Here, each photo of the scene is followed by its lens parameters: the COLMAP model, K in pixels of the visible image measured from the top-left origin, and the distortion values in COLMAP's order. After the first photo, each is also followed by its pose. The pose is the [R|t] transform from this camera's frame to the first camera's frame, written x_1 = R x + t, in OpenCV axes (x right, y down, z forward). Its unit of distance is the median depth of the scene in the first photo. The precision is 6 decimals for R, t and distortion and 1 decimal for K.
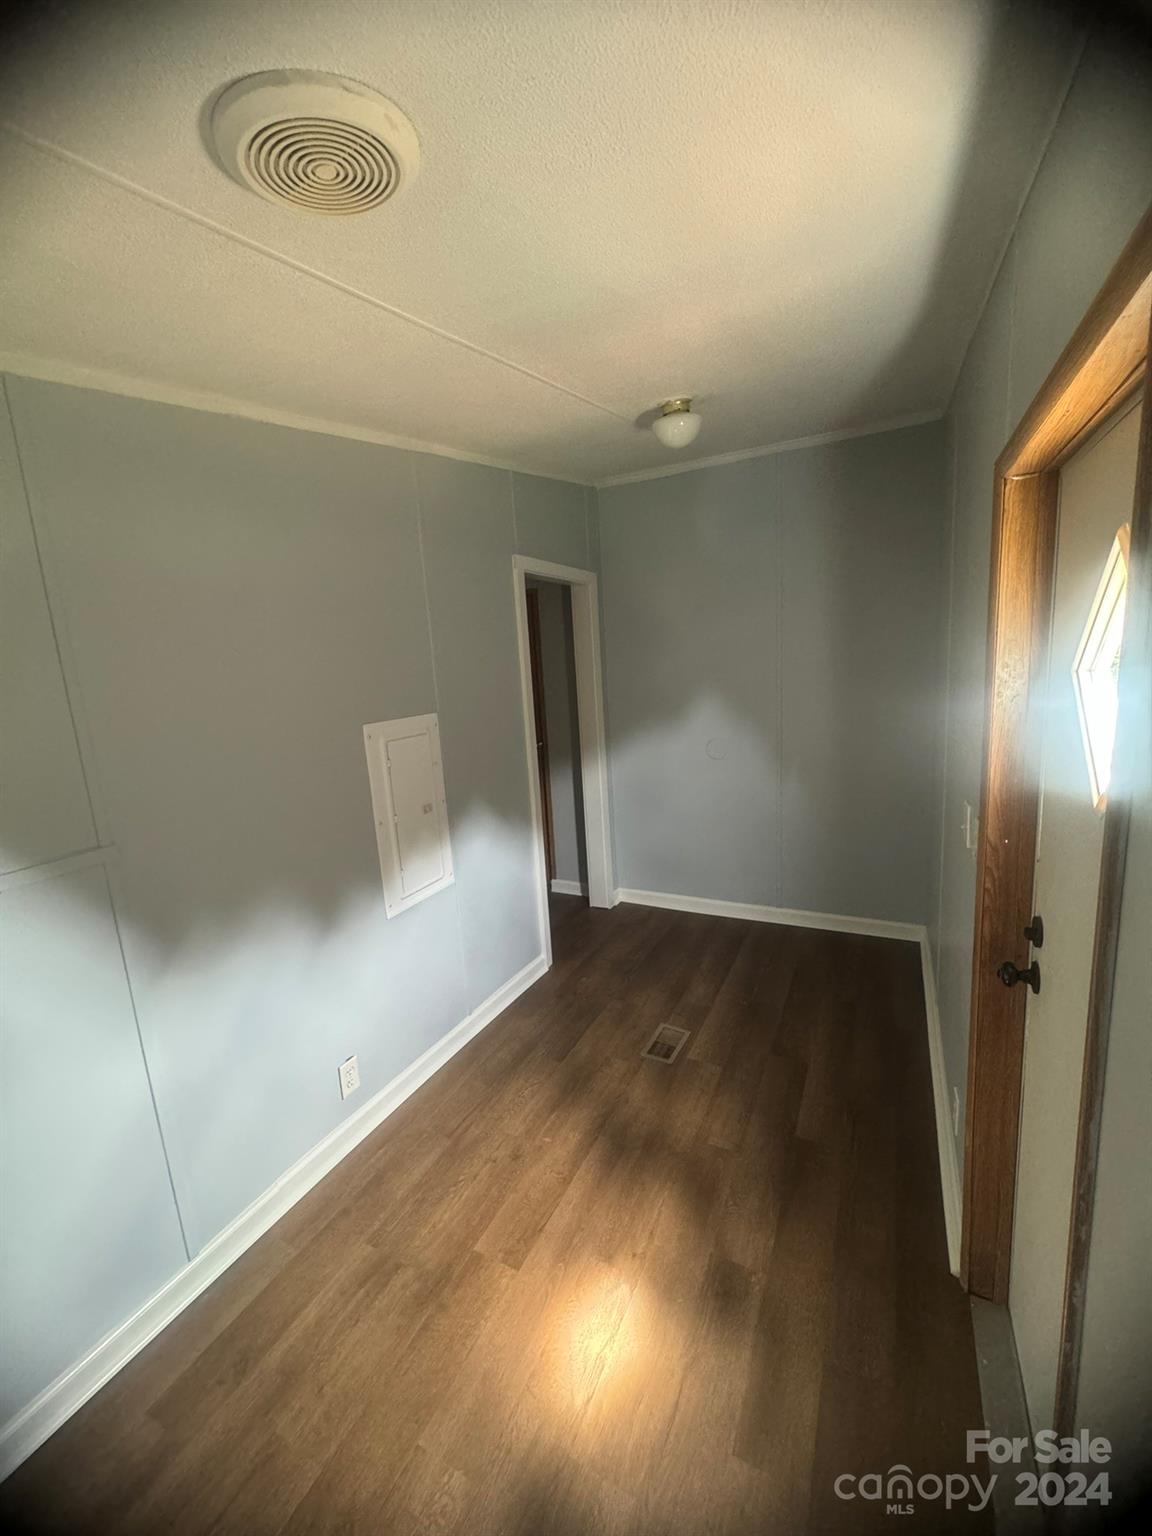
lens RADIAL K [[621.9, 0, 579.4], [0, 621.9, 767.9], [0, 0, 1]] dist [-0.007605, 0.000552]
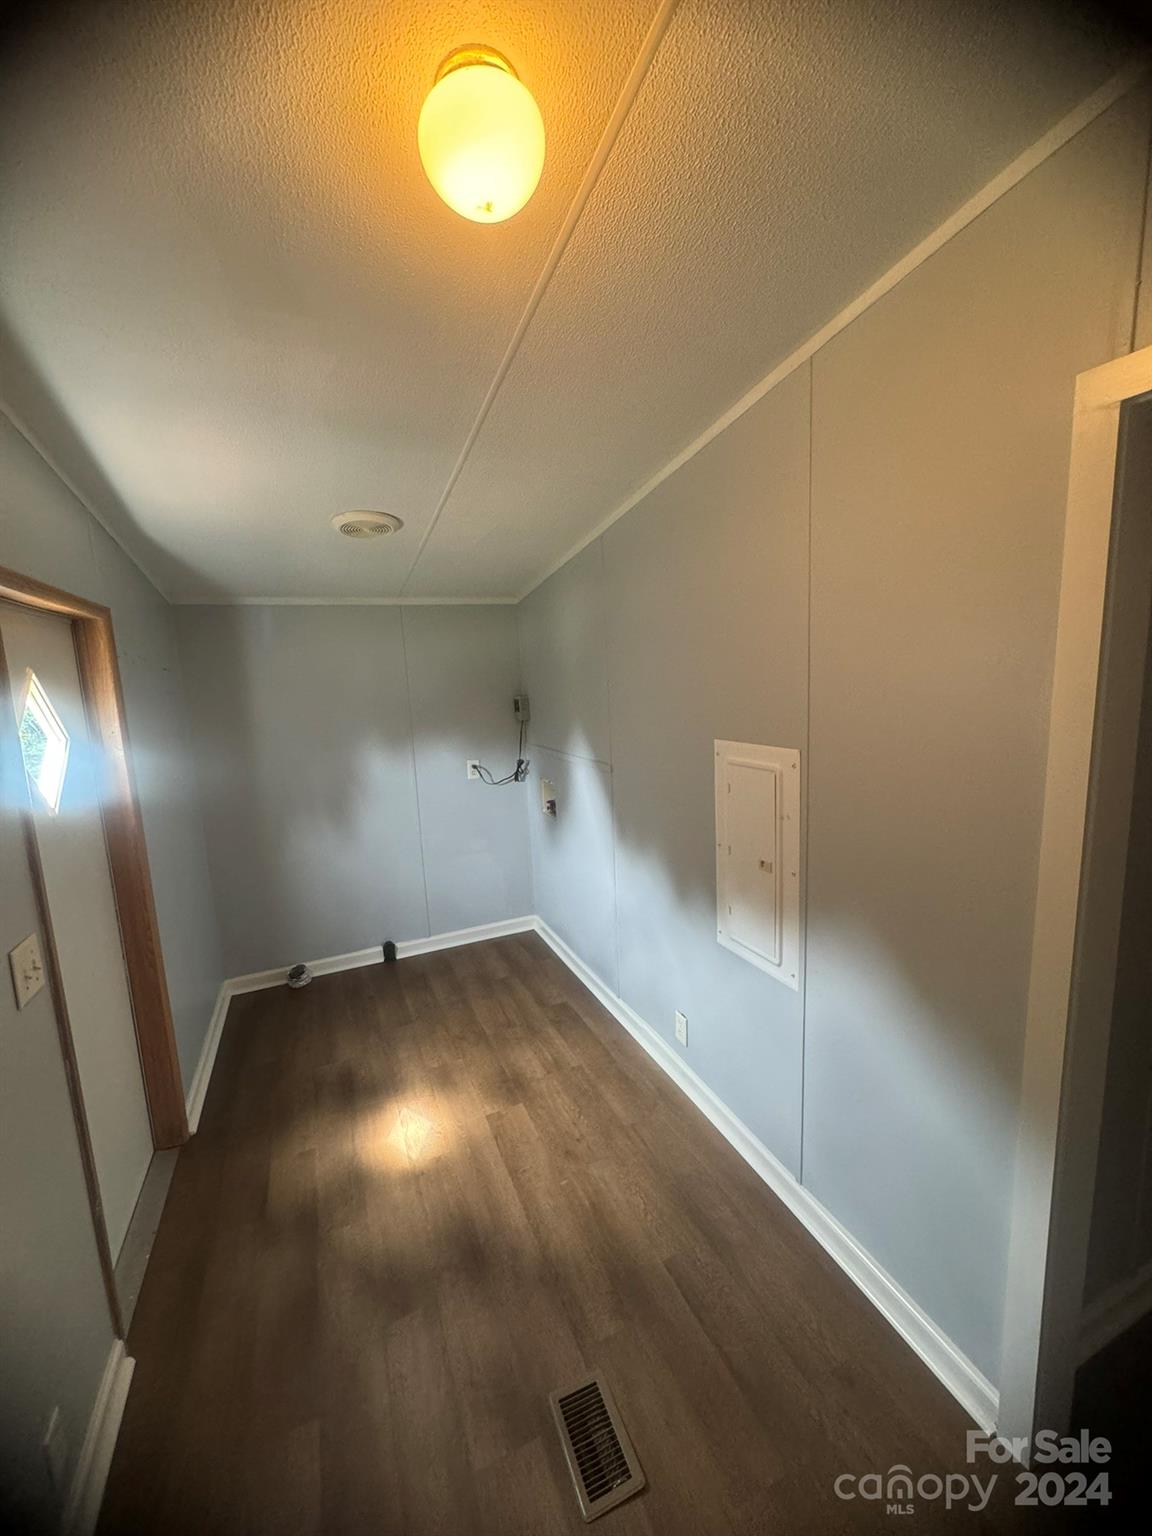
lens RADIAL K [[621.9, 0, 580.1], [0, 621.9, 767.1], [0, 0, 1]] dist [-0.007605, 0.000552]
pose [[-0.643196, 0.199114, -0.739360, 0.540733], [-0.054735, 0.951171, 0.303772, -0.327136], [0.763743, 0.235854, -0.600891, 1.508473]]
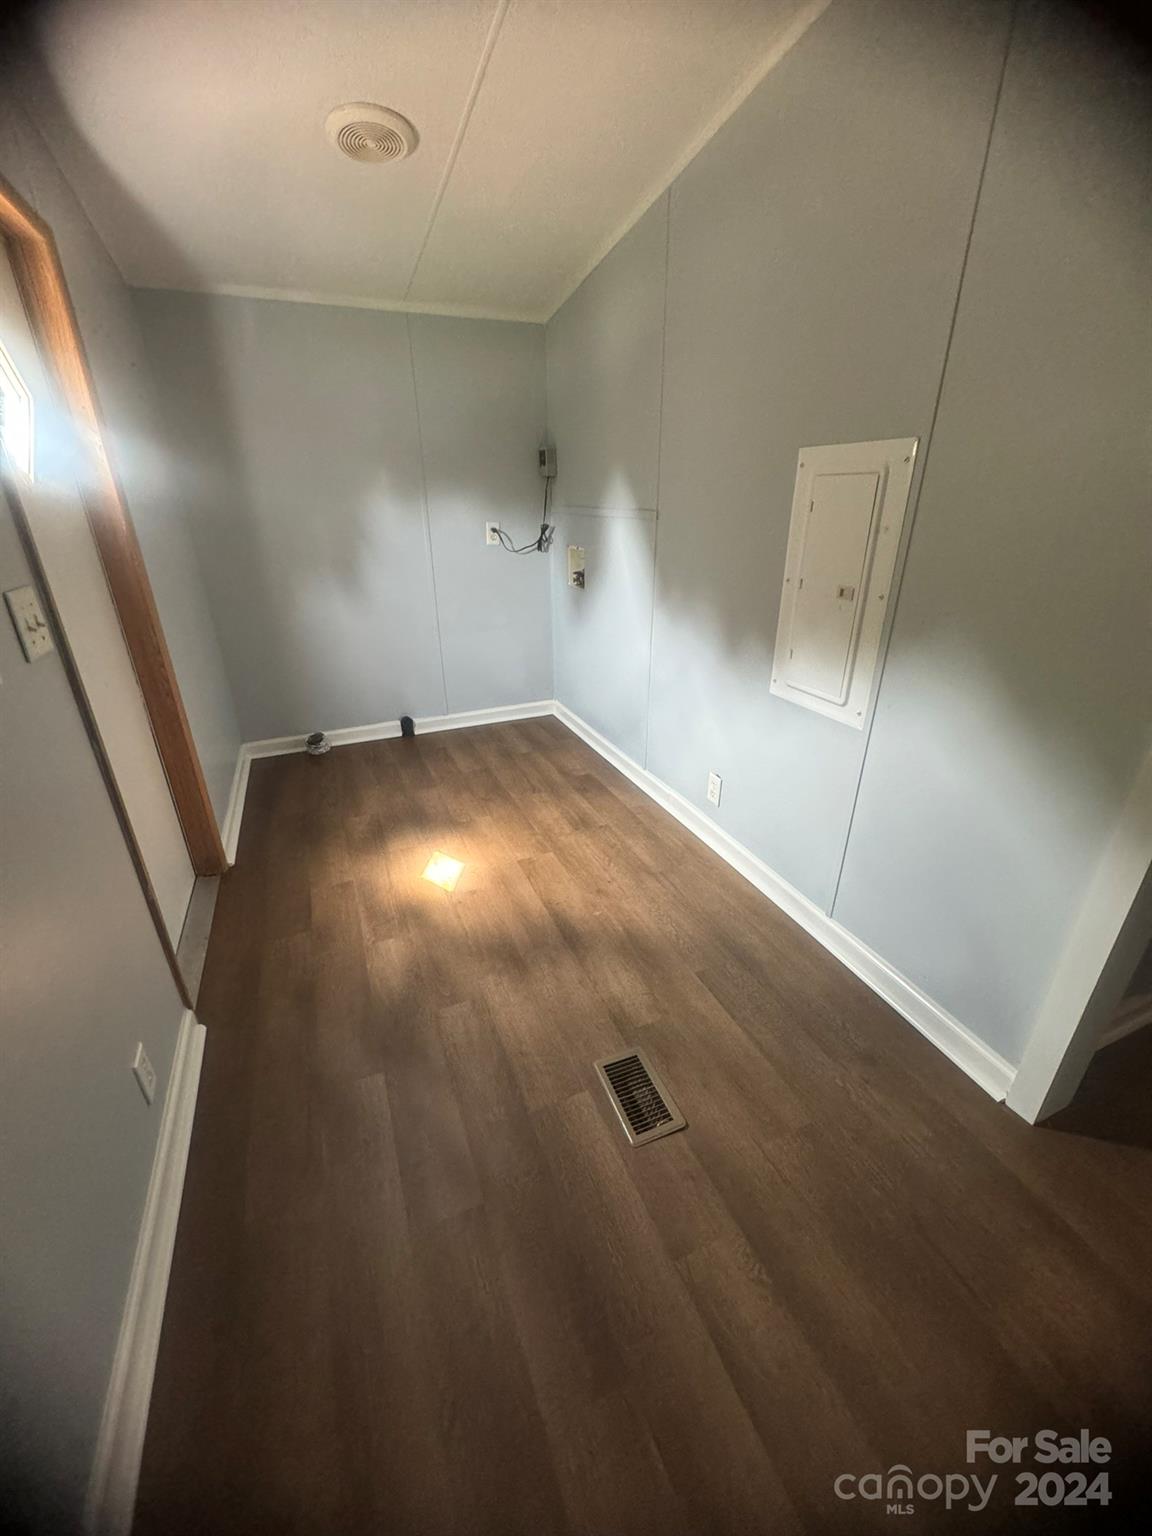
lens RADIAL K [[621.9, 0, 580.1], [0, 621.9, 777.2], [0, 0, 1]] dist [-0.007605, 0.000552]
pose [[-0.652127, 0.372217, -0.660443, 0.573349], [-0.092525, 0.825581, 0.556646, -0.146811], [0.752442, 0.424112, -0.503944, 1.451298]]
